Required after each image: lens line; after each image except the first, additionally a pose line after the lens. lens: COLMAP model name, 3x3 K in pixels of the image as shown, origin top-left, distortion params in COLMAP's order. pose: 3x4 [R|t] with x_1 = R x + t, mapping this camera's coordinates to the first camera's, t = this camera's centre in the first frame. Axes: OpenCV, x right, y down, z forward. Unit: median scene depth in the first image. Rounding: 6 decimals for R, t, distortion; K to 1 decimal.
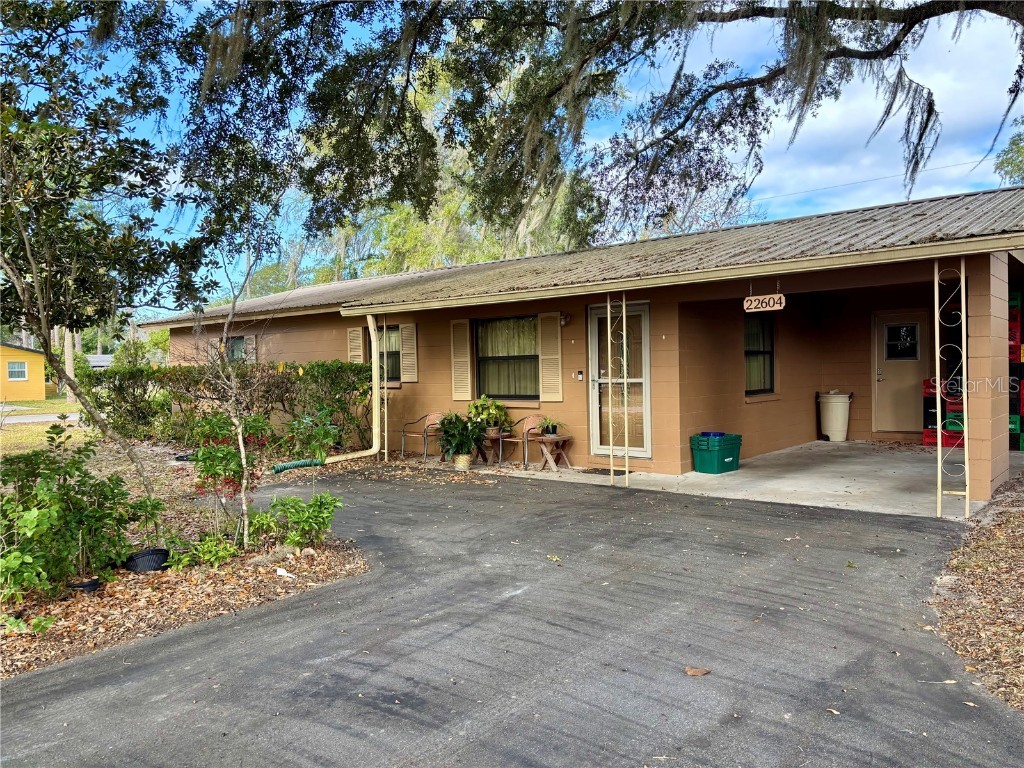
lens RADIAL K [[765.0, 0, 518.2], [0, 765.0, 403.3], [0, 0, 1]] dist [0.007584, -0.014080]
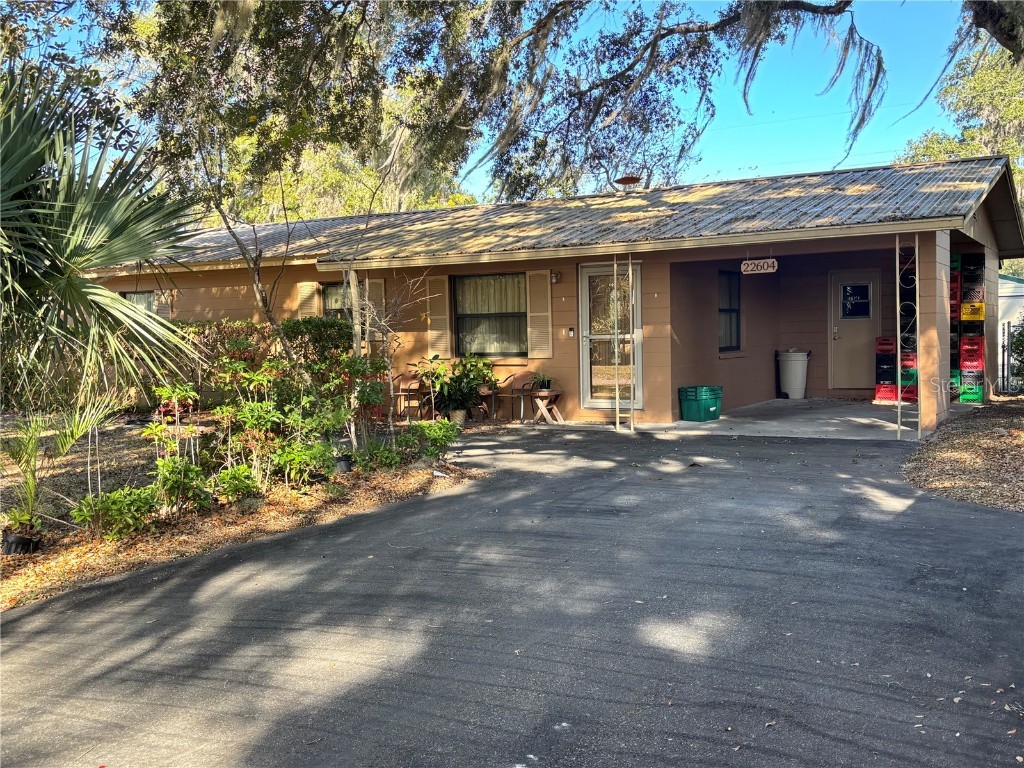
lens RADIAL K [[1032.6, 0, 513.3], [0, 1032.6, 424.4], [0, 0, 1]] dist [-0.016131, 0.000000]
pose [[0.985527, -0.015722, 0.168786, -0.170256], [0.009001, 0.999139, 0.040510, 0.022752], [-0.169277, -0.038405, 0.984820, -0.264598]]
